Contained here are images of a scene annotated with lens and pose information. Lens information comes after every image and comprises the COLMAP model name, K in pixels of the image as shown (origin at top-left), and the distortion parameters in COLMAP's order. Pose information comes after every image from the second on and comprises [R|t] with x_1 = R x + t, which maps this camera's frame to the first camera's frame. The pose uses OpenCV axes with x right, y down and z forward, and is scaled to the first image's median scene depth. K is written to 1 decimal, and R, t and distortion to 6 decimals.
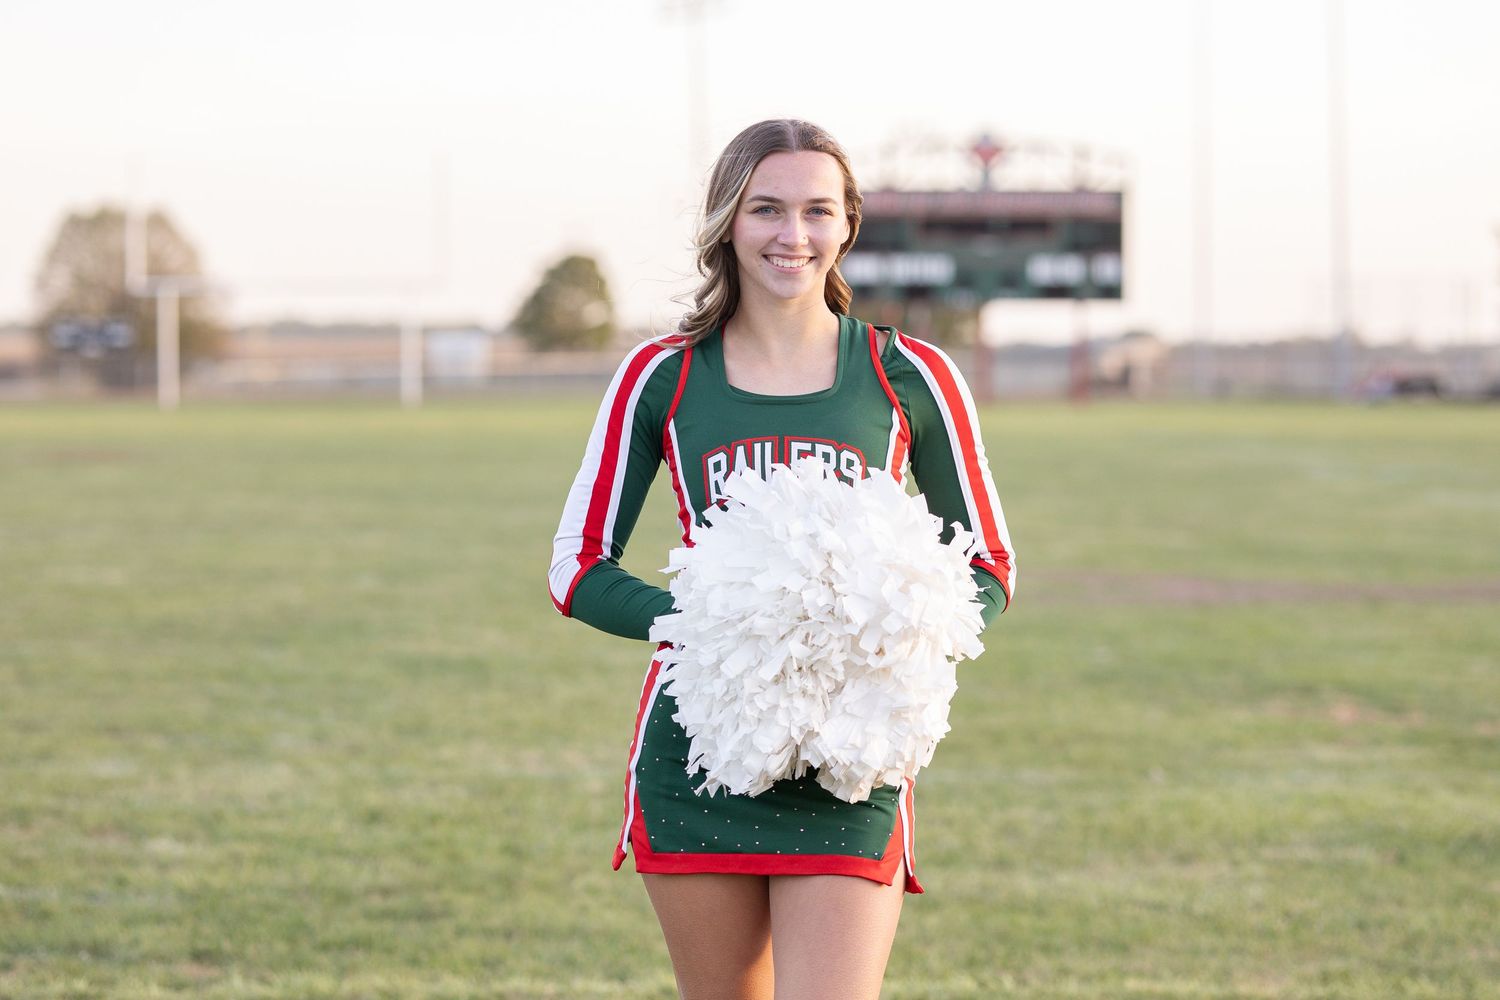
lens RADIAL K [[5820.8, 0, 750.0], [0, 5820.8, 500.0], [0, 0, 1]] dist [-0.127489, -0.681841]
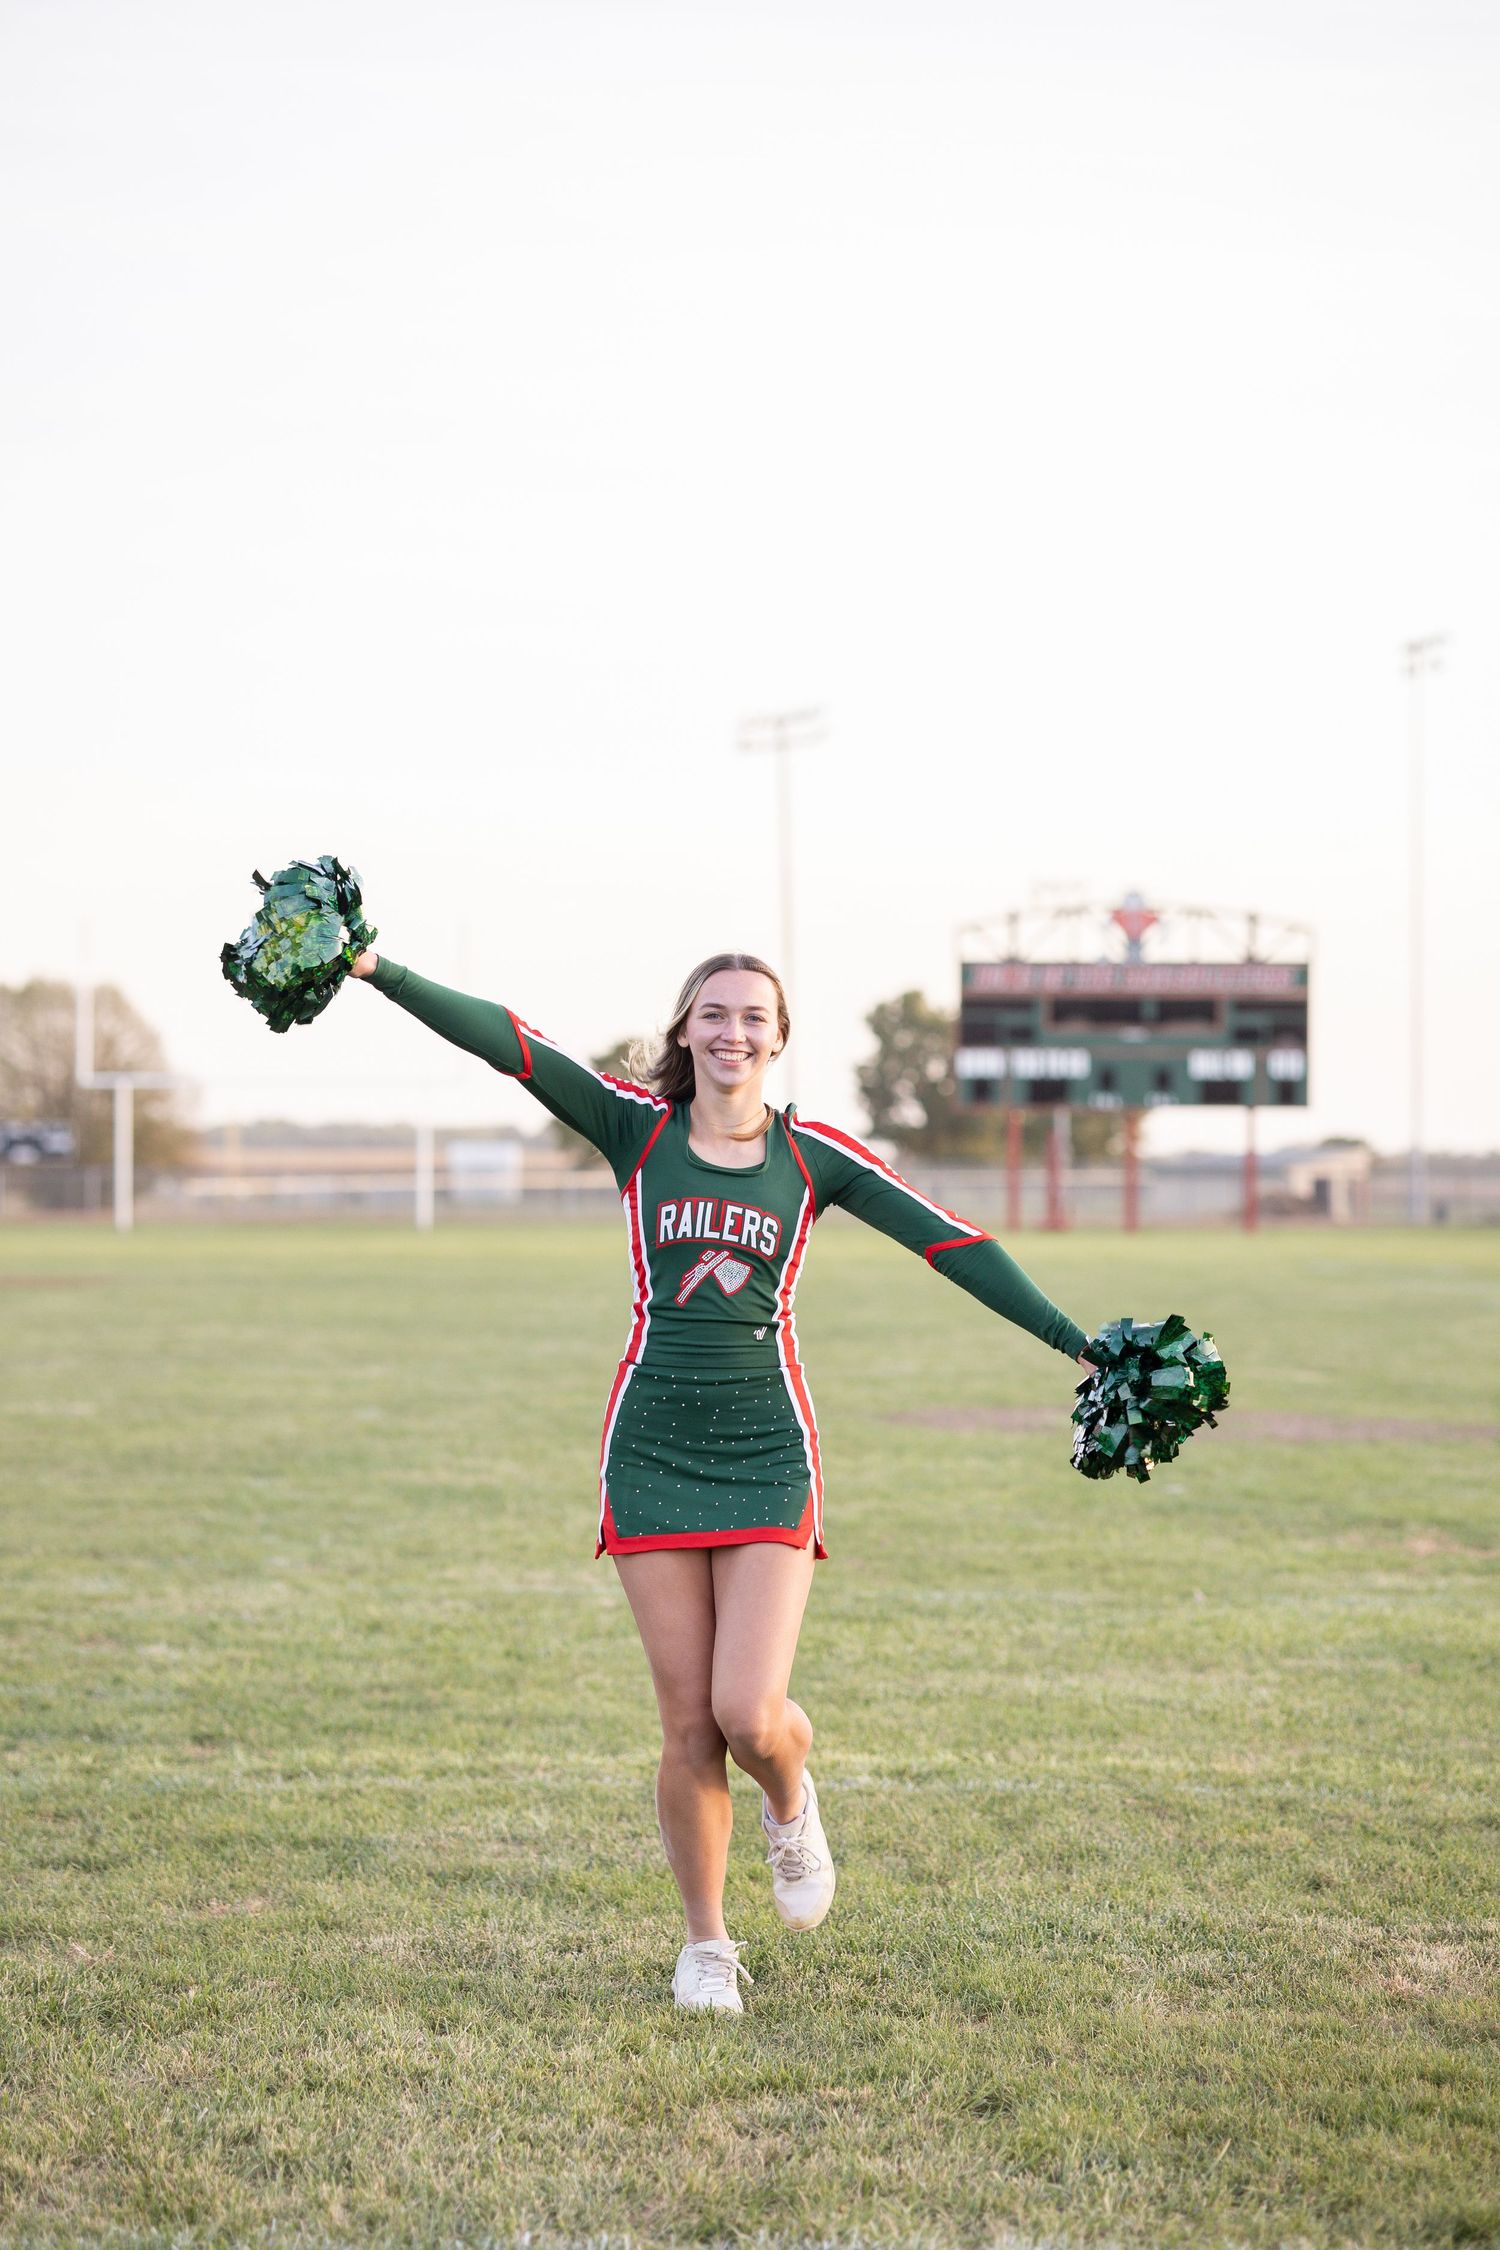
lens RADIAL K [[8731.2, 0, 750.0], [0, 8731.2, 1125.0], [0, 0, 1]] dist [-0.127489, -0.681841]
pose [[0.999741, 0.004625, -0.022275, 0.026196], [-0.005340, 0.999469, -0.032150, 0.015325], [0.022115, 0.032260, 0.999235, -0.398457]]
